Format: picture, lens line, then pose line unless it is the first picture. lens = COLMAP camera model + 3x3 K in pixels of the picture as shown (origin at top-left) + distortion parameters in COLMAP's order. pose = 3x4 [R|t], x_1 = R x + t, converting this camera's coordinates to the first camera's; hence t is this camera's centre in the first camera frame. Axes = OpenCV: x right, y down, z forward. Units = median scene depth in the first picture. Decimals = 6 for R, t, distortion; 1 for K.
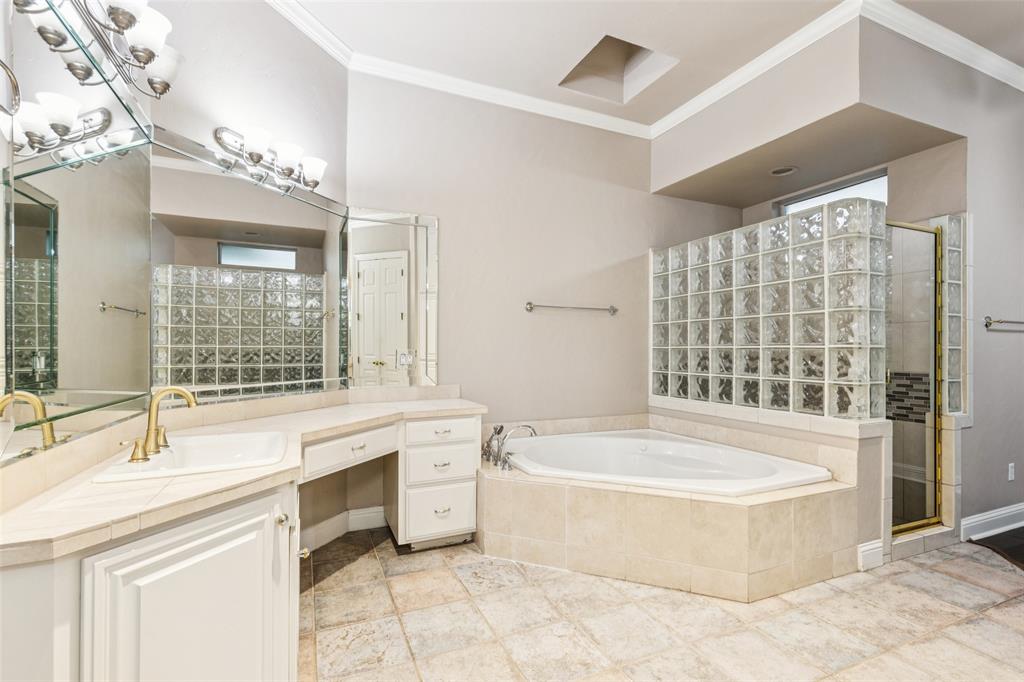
lens RADIAL K [[466.6, 0, 512.8], [0, 466.6, 348.0], [0, 0, 1]] dist [0.009315, -0.000075]
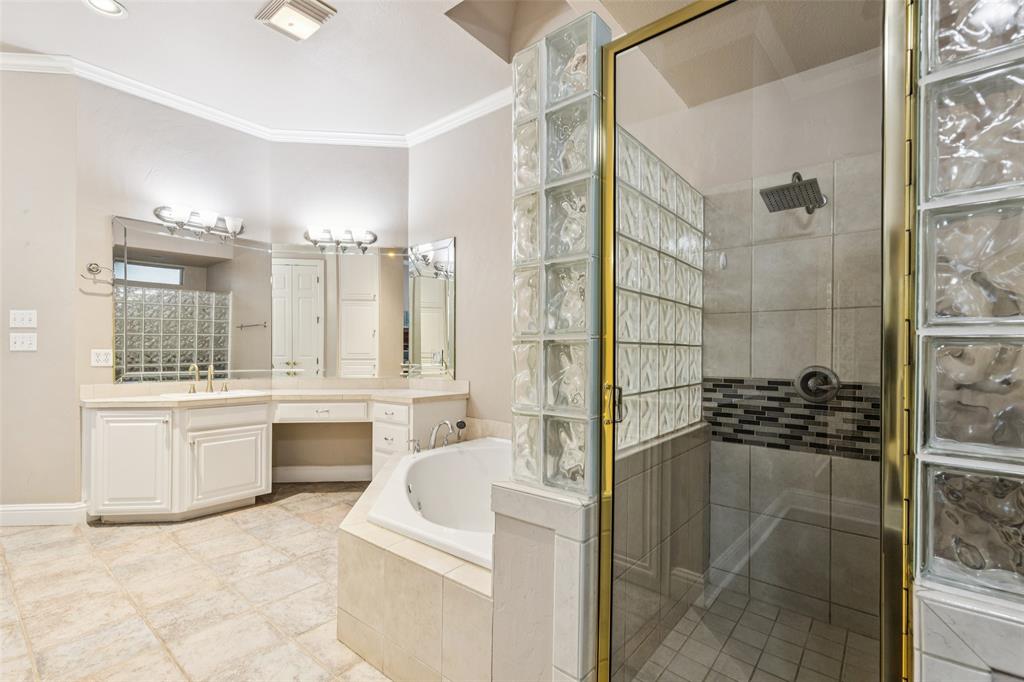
lens RADIAL K [[466.6, 0, 512.1], [0, 466.6, 346.3], [0, 0, 1]] dist [0.009315, -0.000075]
pose [[0.445006, -0.005685, -0.895509, 1.481696], [0.001413, 0.999983, -0.005646, 0.000646], [0.895526, 0.001247, 0.445007, 0.928352]]
